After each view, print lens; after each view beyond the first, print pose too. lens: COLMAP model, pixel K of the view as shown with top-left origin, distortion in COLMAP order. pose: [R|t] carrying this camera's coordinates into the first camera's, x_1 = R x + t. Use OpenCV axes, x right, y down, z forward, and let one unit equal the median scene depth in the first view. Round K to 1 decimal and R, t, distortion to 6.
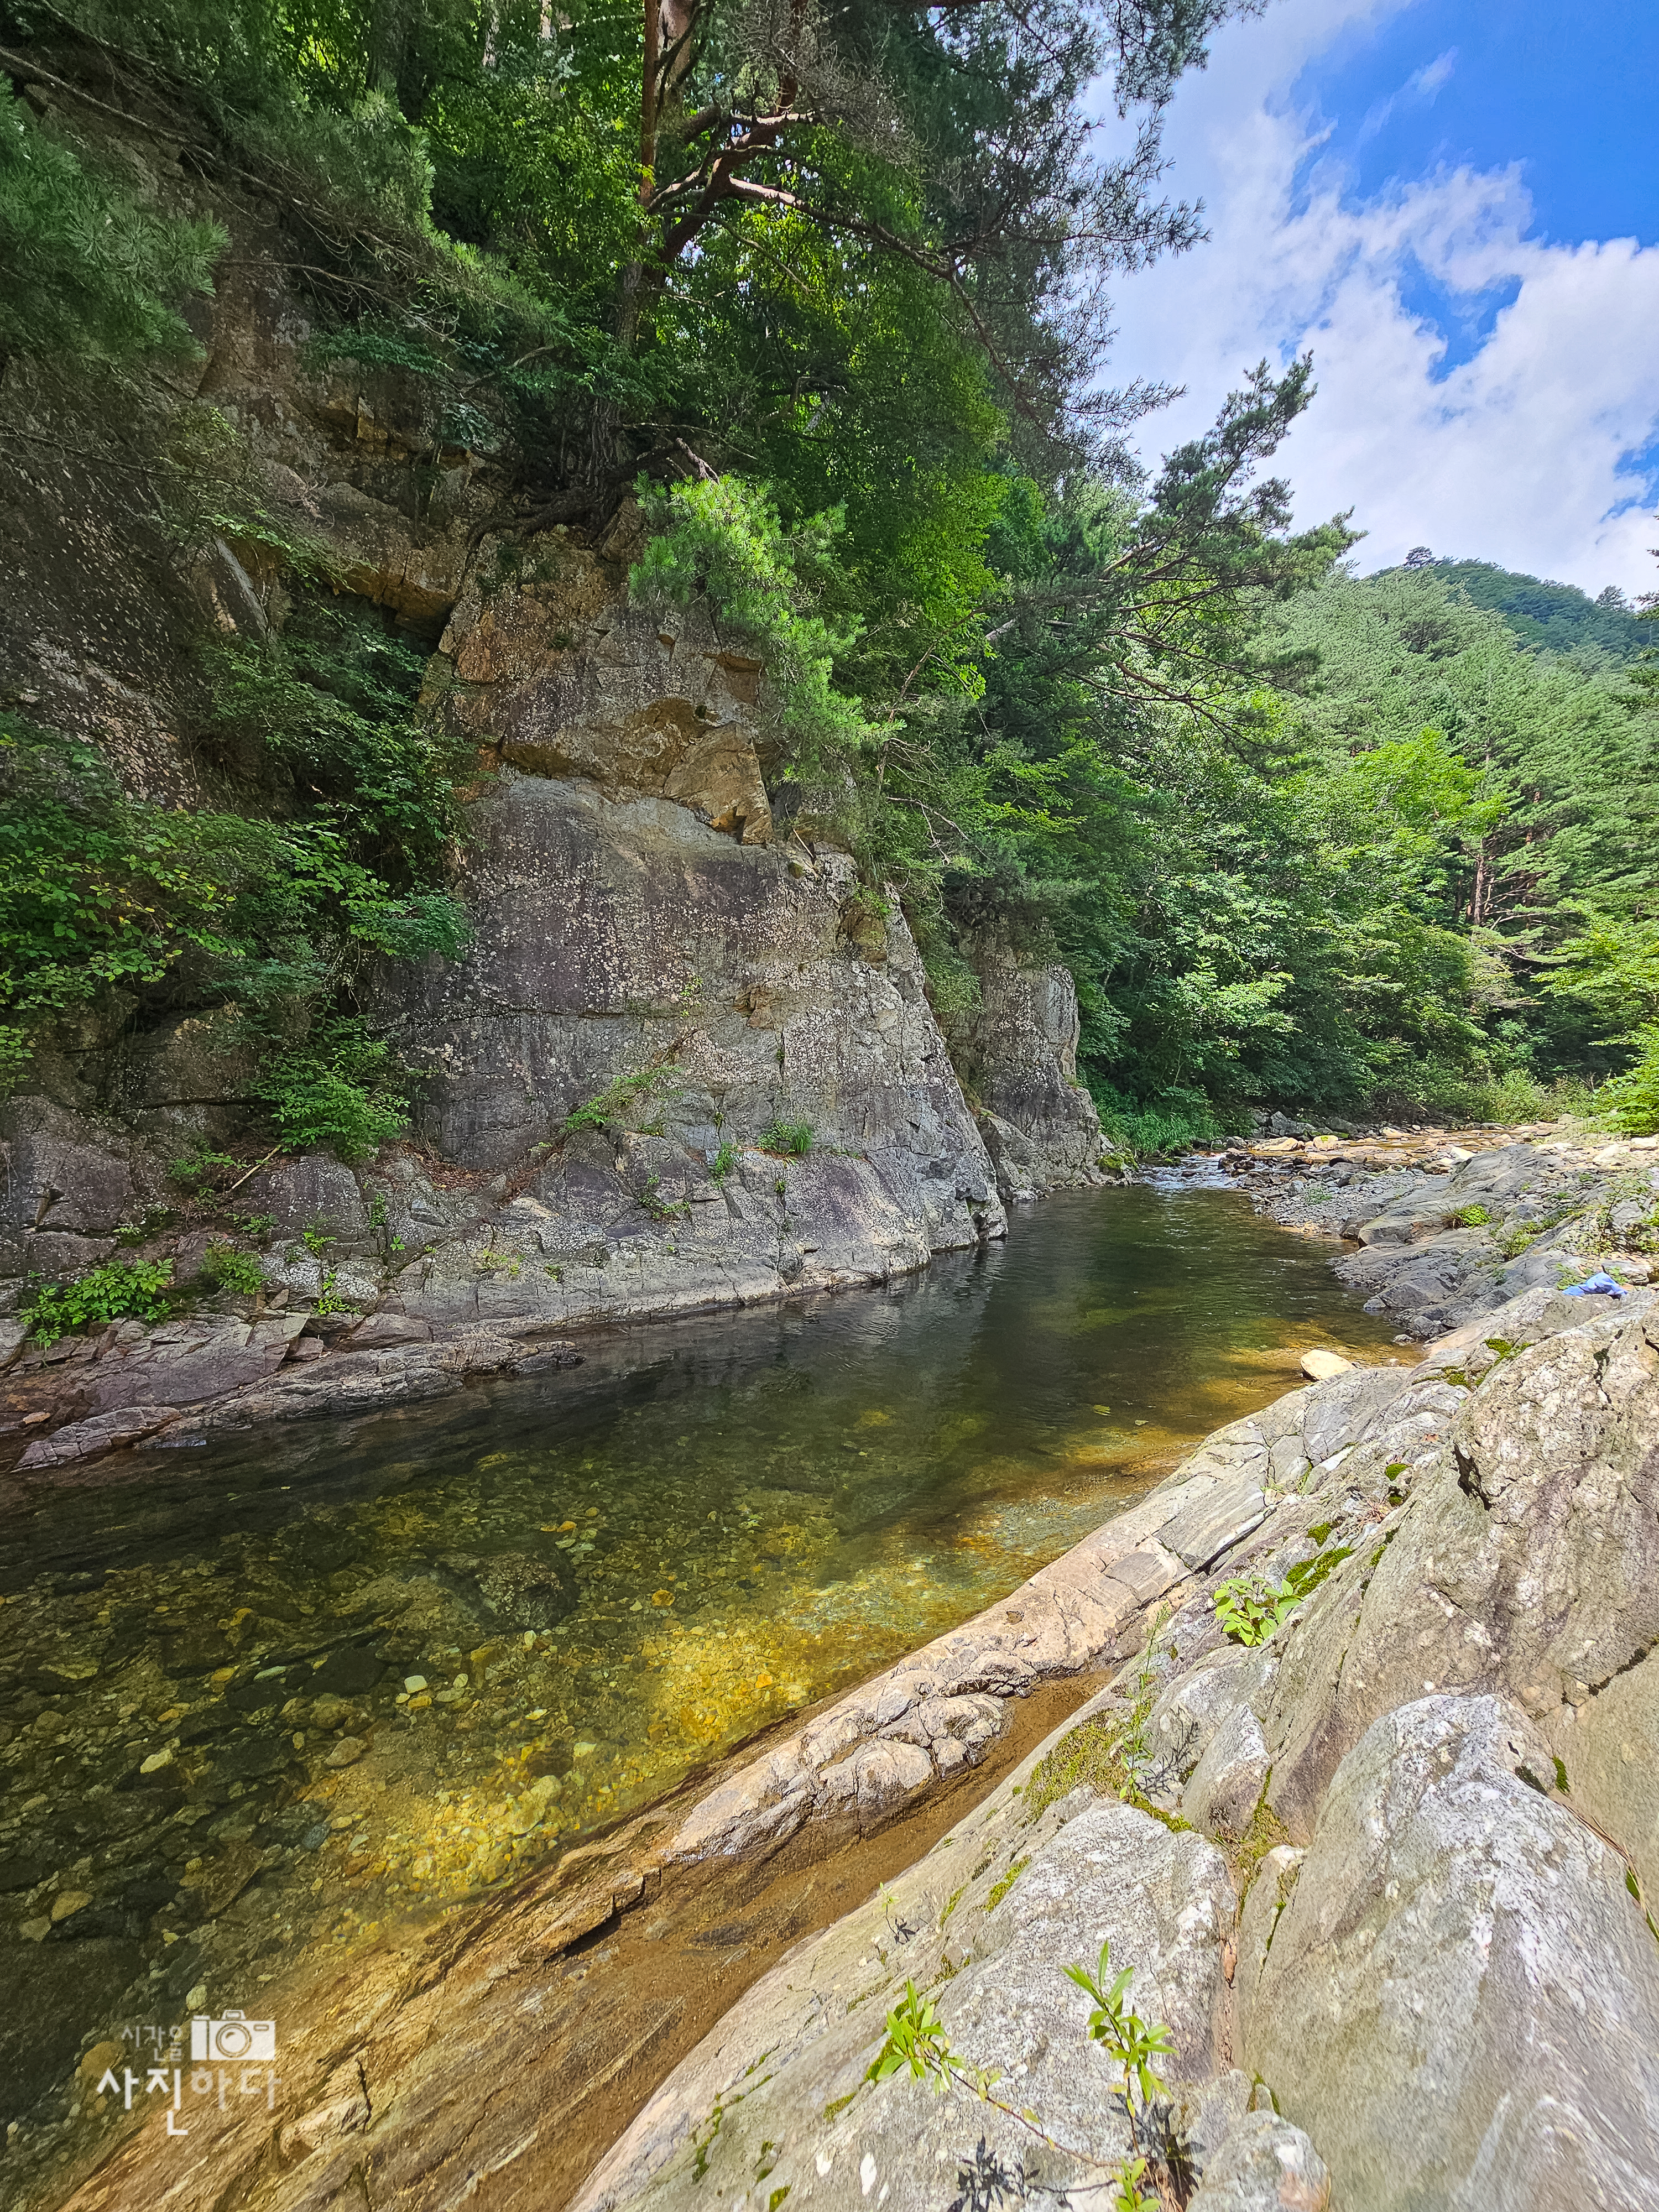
lens RADIAL K [[907.7, 0, 828.8], [0, 907.7, 1094.8], [0, 0, 1]] dist [-0.003676, 0.001731]
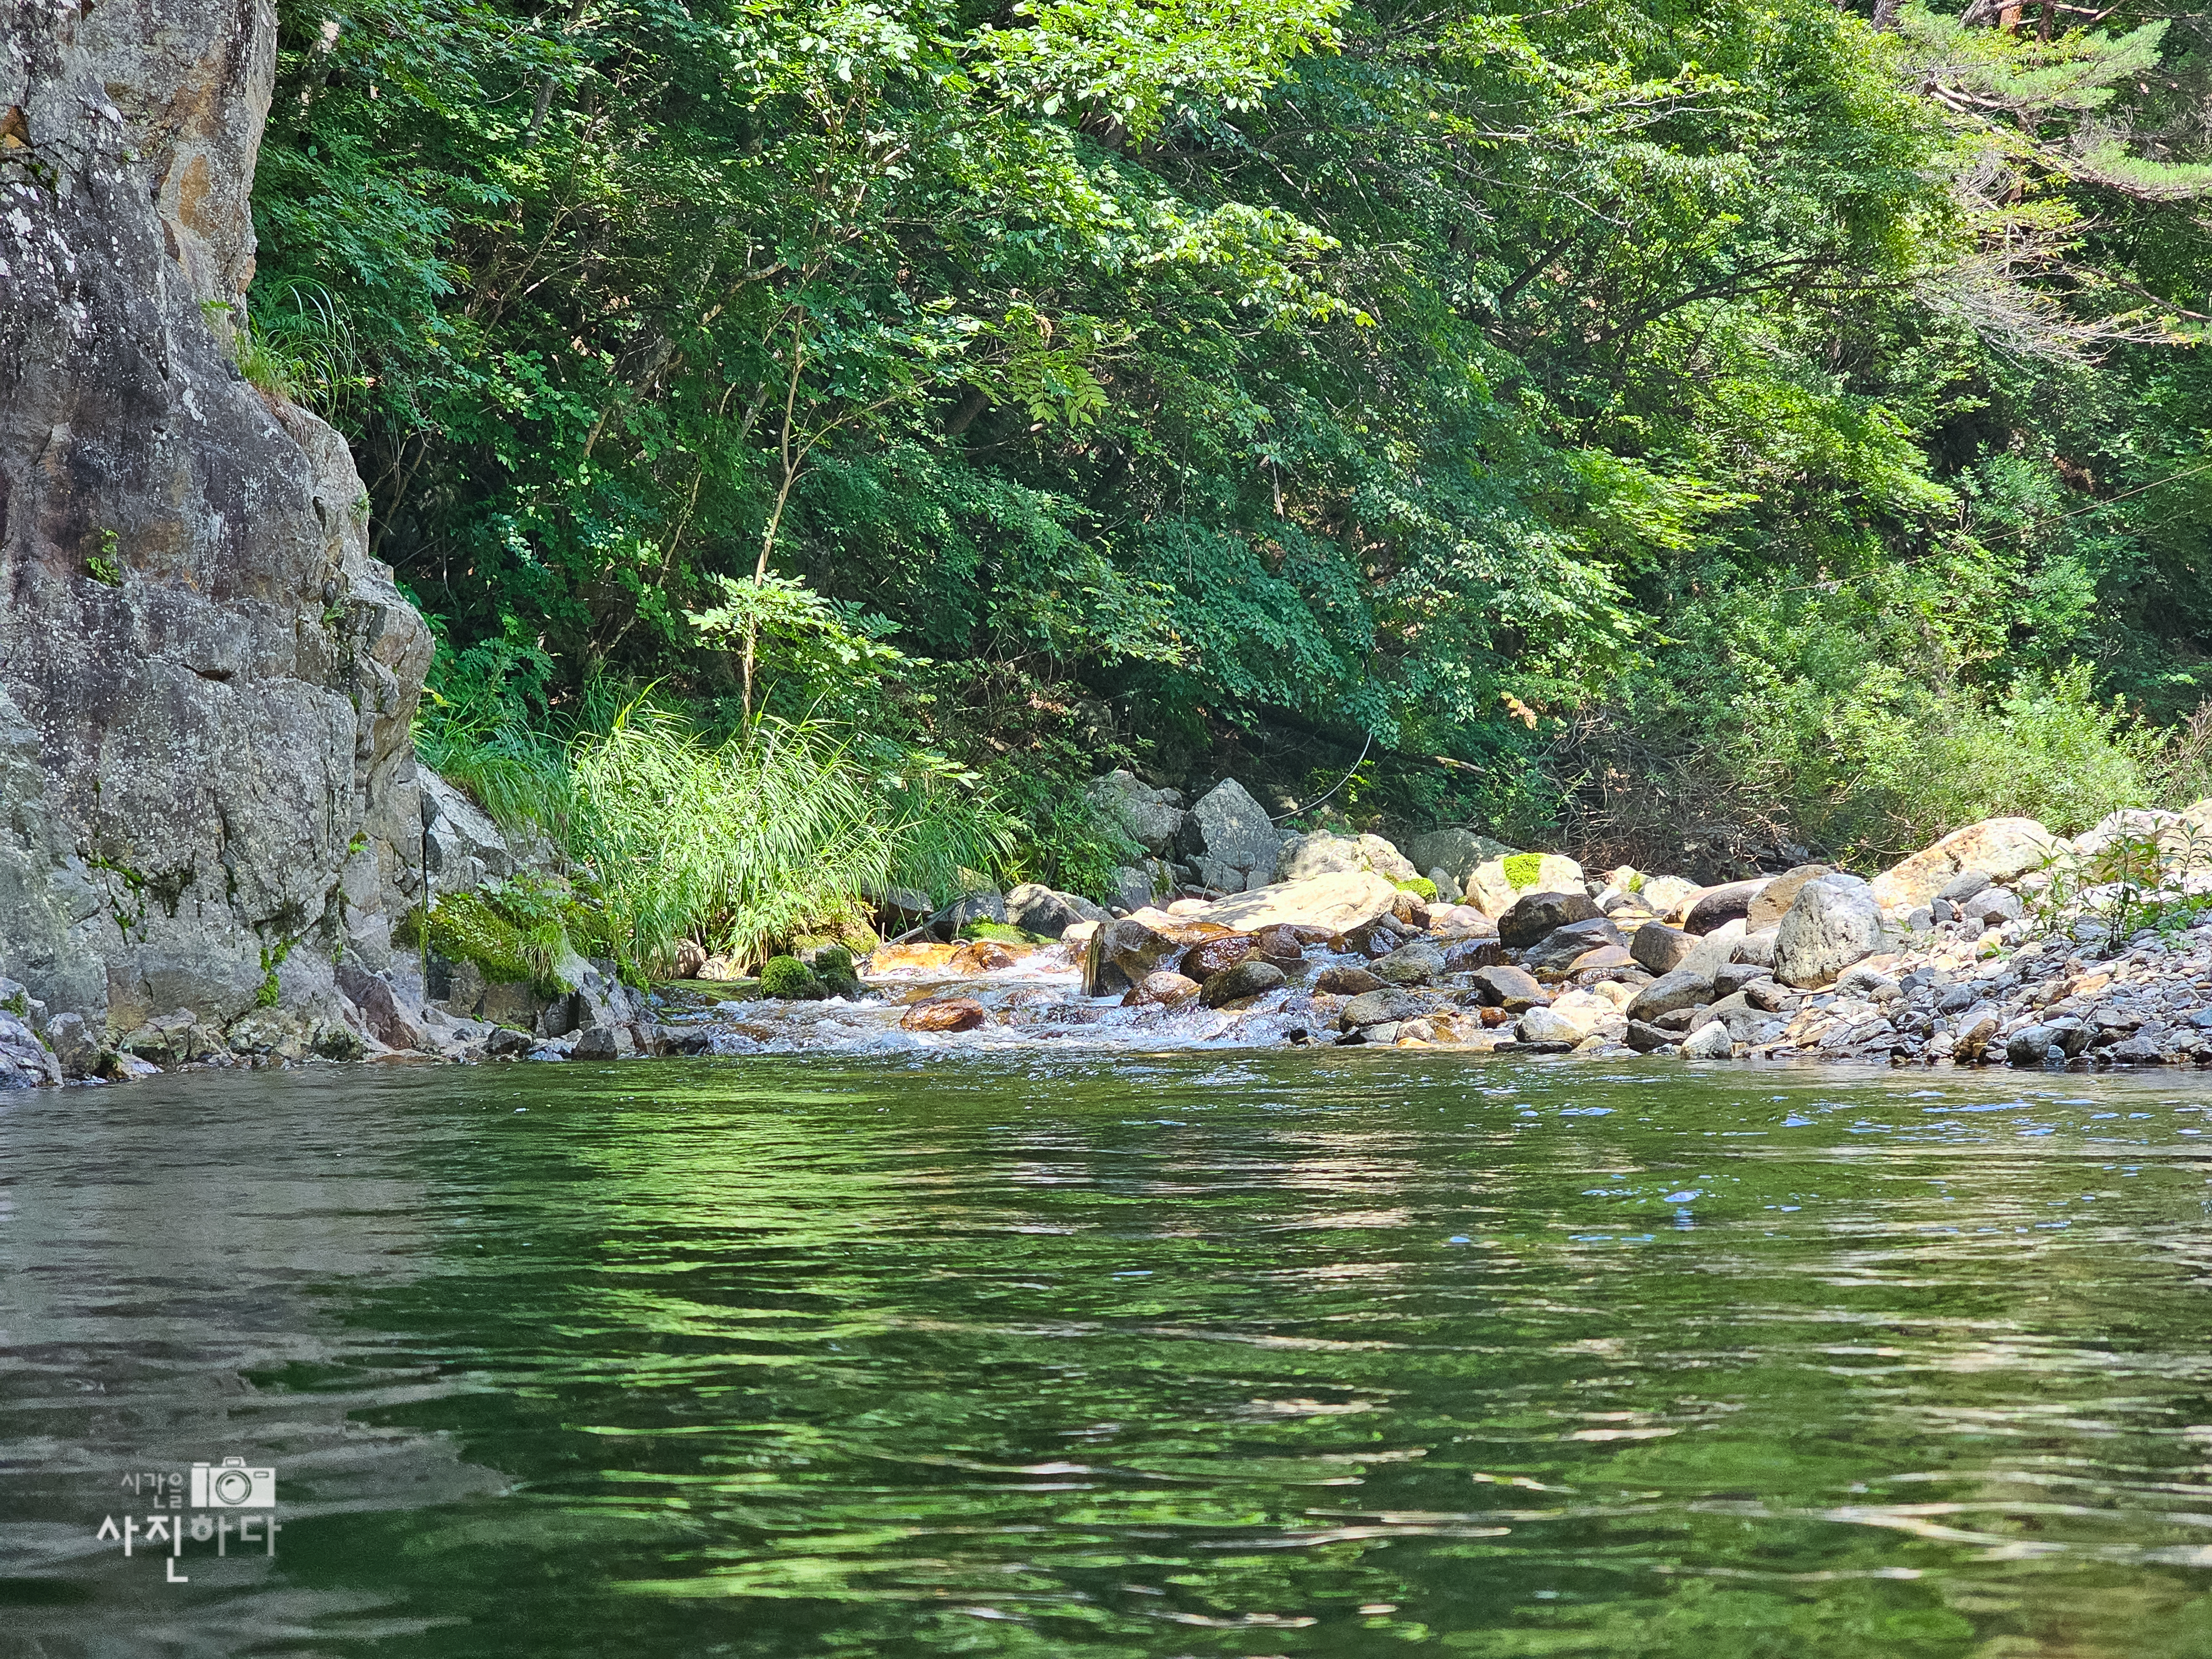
lens RADIAL K [[4279.8, 0, 1095.5], [0, 4279.8, 840.3], [0, 0, 1]] dist [-0.069767, 0.000000]
pose [[0.873719, -0.001820, 0.486427, 0.179353], [0.017330, 0.999475, -0.027389, 0.245104], [-0.486121, 0.032360, 0.873292, 1.059813]]
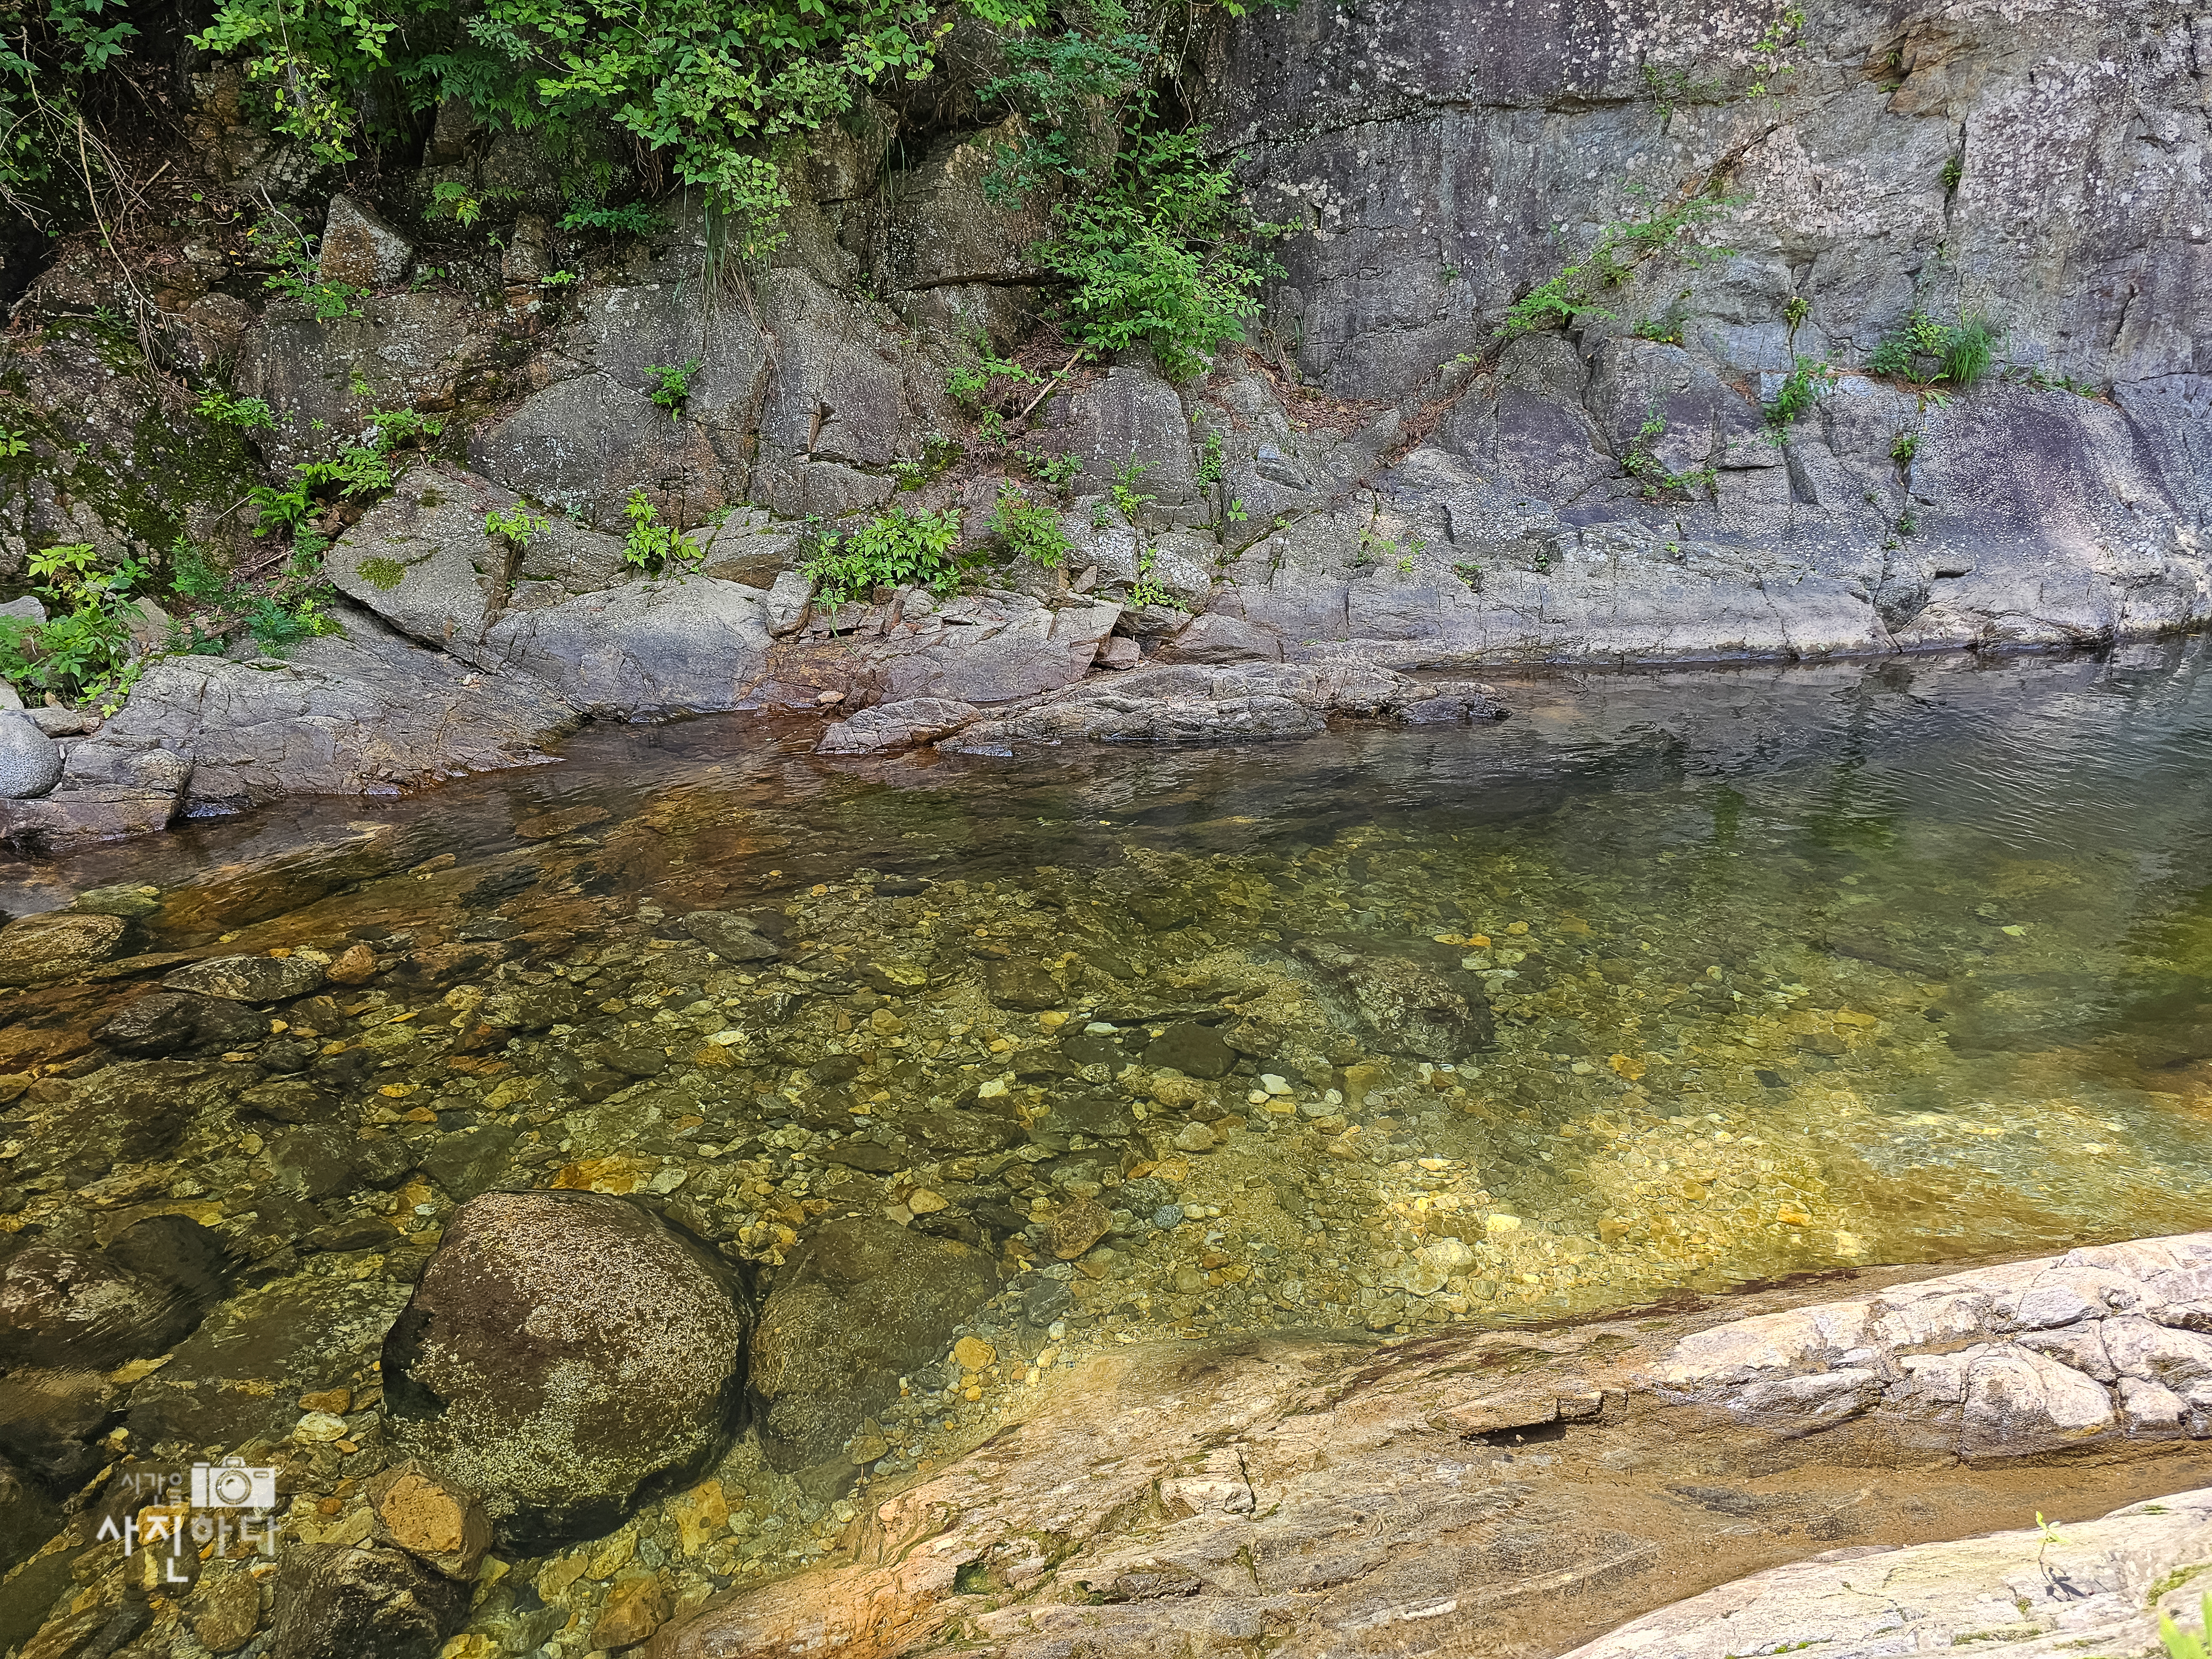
lens RADIAL K [[1490.4, 0, 1111.0], [0, 1490.4, 836.5], [0, 0, 1]] dist [0.053704, -0.045828]
pose [[0.871230, 0.165089, -0.462281, -0.016483], [0.004499, 0.939025, 0.343820, 0.013889], [0.490854, -0.301626, 0.817364, -0.002398]]
